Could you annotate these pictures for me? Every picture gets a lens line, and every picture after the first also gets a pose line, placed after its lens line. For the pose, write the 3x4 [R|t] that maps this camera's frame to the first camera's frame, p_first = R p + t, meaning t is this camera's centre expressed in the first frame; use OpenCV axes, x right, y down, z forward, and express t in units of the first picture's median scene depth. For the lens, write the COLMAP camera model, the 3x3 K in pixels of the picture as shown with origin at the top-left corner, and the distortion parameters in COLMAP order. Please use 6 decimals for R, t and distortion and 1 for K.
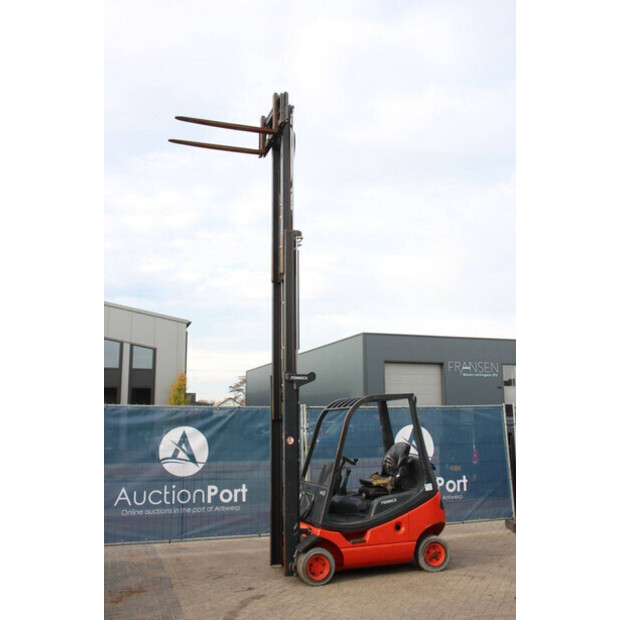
lens RADIAL K [[598.7, 0, 310.0], [0, 598.7, 310.0], [0, 0, 1]] dist [-0.115642, 0.192188]
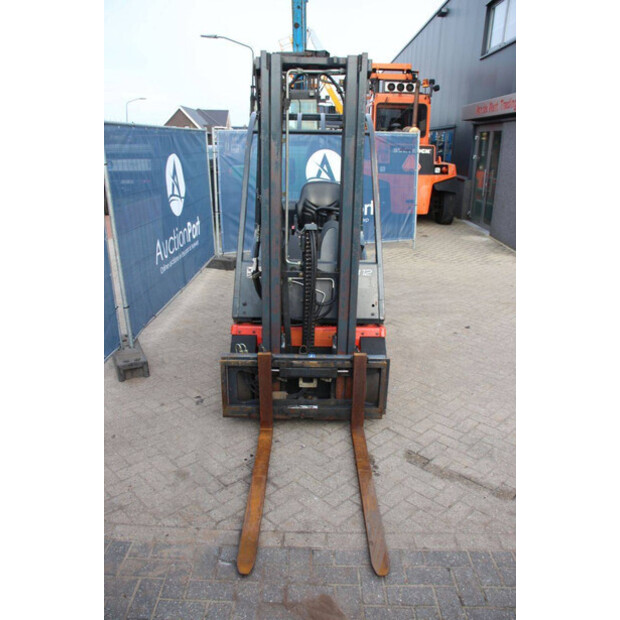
lens RADIAL K [[508.2, 0, 310.0], [0, 508.2, 310.0], [0, 0, 1]] dist [-0.177073, 0.158921]
pose [[0.337808, -0.279792, 0.898667, -0.462146], [-0.202163, 0.910941, 0.359606, 0.157079], [-0.919247, -0.303155, 0.251159, 0.863941]]
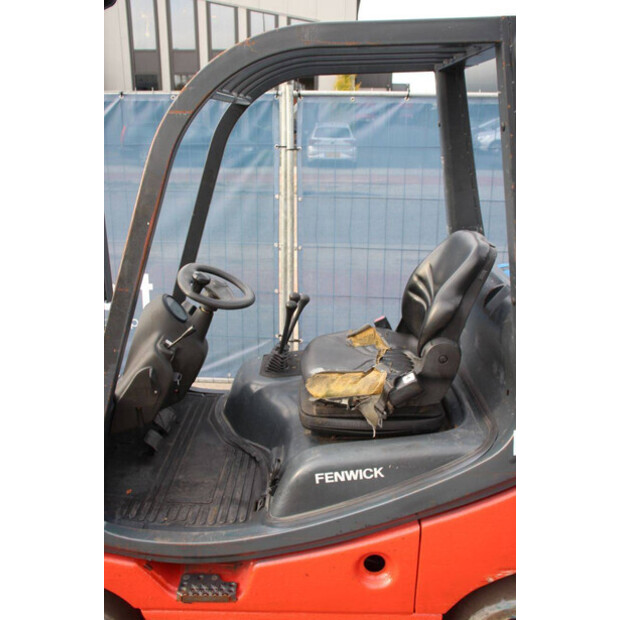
lens RADIAL K [[598.7, 0, 310.0], [0, 598.7, 310.0], [0, 0, 1]] dist [-0.115642, 0.192188]
pose [[0.932979, 0.123695, -0.338008, 0.190945], [0.054923, 0.879168, 0.473336, 0.134337], [0.355715, -0.460177, 0.813452, 0.797311]]
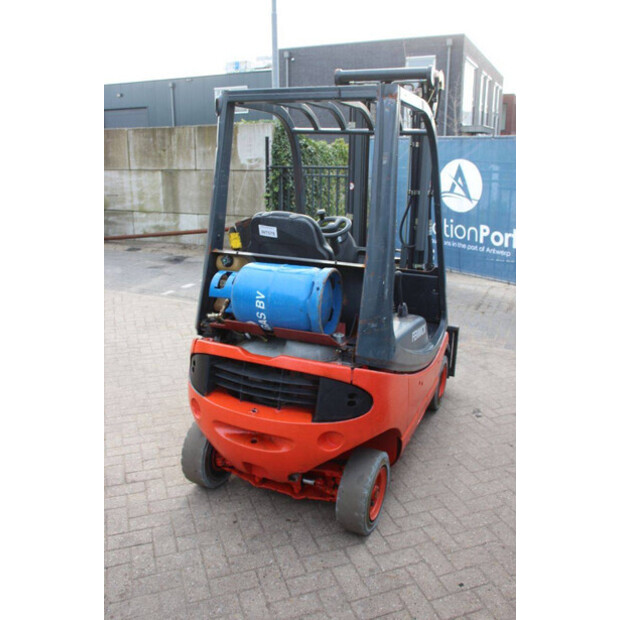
lens RADIAL K [[552.0, 0, 310.0], [0, 552.0, 310.0], [0, 0, 1]] dist [-0.166154, 0.189281]
pose [[-0.697348, 0.208588, -0.685709, 0.423682], [0.134017, 0.977789, 0.161144, 0.242143], [0.704092, 0.020477, -0.709813, 1.345743]]
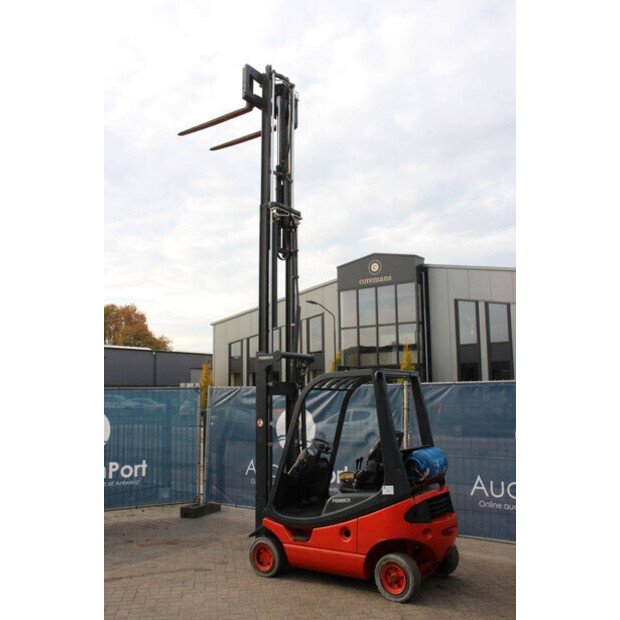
lens RADIAL K [[598.7, 0, 310.0], [0, 598.7, 310.0], [0, 0, 1]] dist [-0.115642, 0.192188]
pose [[0.584131, -0.117641, -0.803089, 0.783746], [0.156776, 0.987161, -0.030573, 0.077286], [0.796375, -0.108047, 0.595074, 0.489013]]
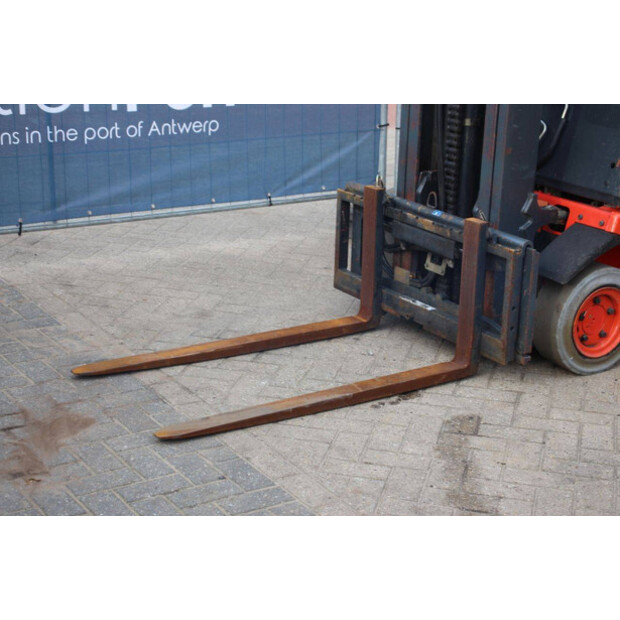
lens RADIAL K [[1325.5, 0, 310.0], [0, 1325.5, 310.0], [0, 0, 1]] dist [0.335454, 0.152963]
pose [[0.974040, -0.034617, 0.223715, -0.280968], [-0.078700, 0.874815, 0.478022, 0.077915], [-0.212257, -0.483219, 0.849380, 0.365745]]
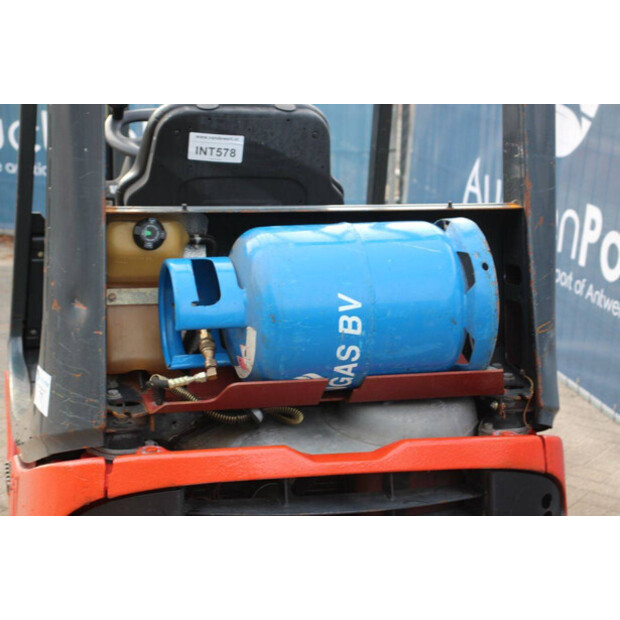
lens RADIAL K [[1333.0, 0, 310.0], [0, 1333.0, 310.0], [0, 0, 1]] dist [0.298750, -0.032347]
pose [[-0.112142, 0.254542, -0.960538, 0.528202], [0.160942, 0.958525, 0.235219, 0.206758], [0.980572, -0.128213, -0.148457, 1.124077]]
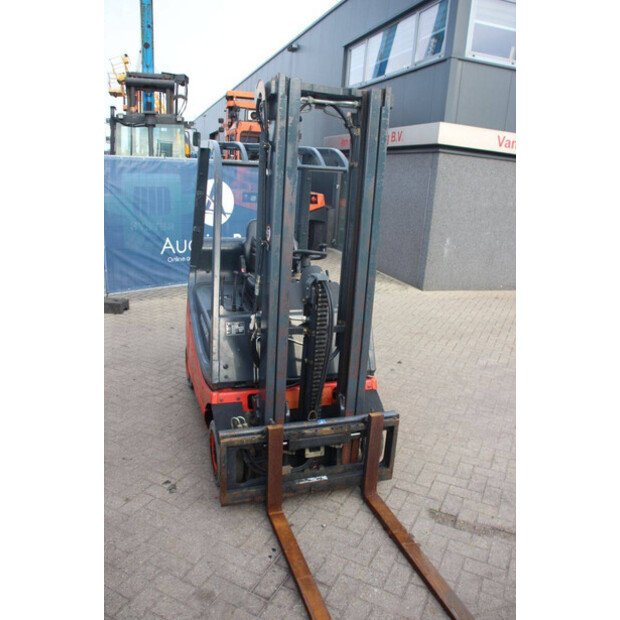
lens RADIAL K [[508.2, 0, 310.0], [0, 508.2, 310.0], [0, 0, 1]] dist [-0.177073, 0.158921]
pose [[0.007571, -0.244703, 0.969568, -0.428440], [-0.248119, 0.938815, 0.238879, 0.182422], [-0.968700, -0.242377, -0.053607, 1.017995]]
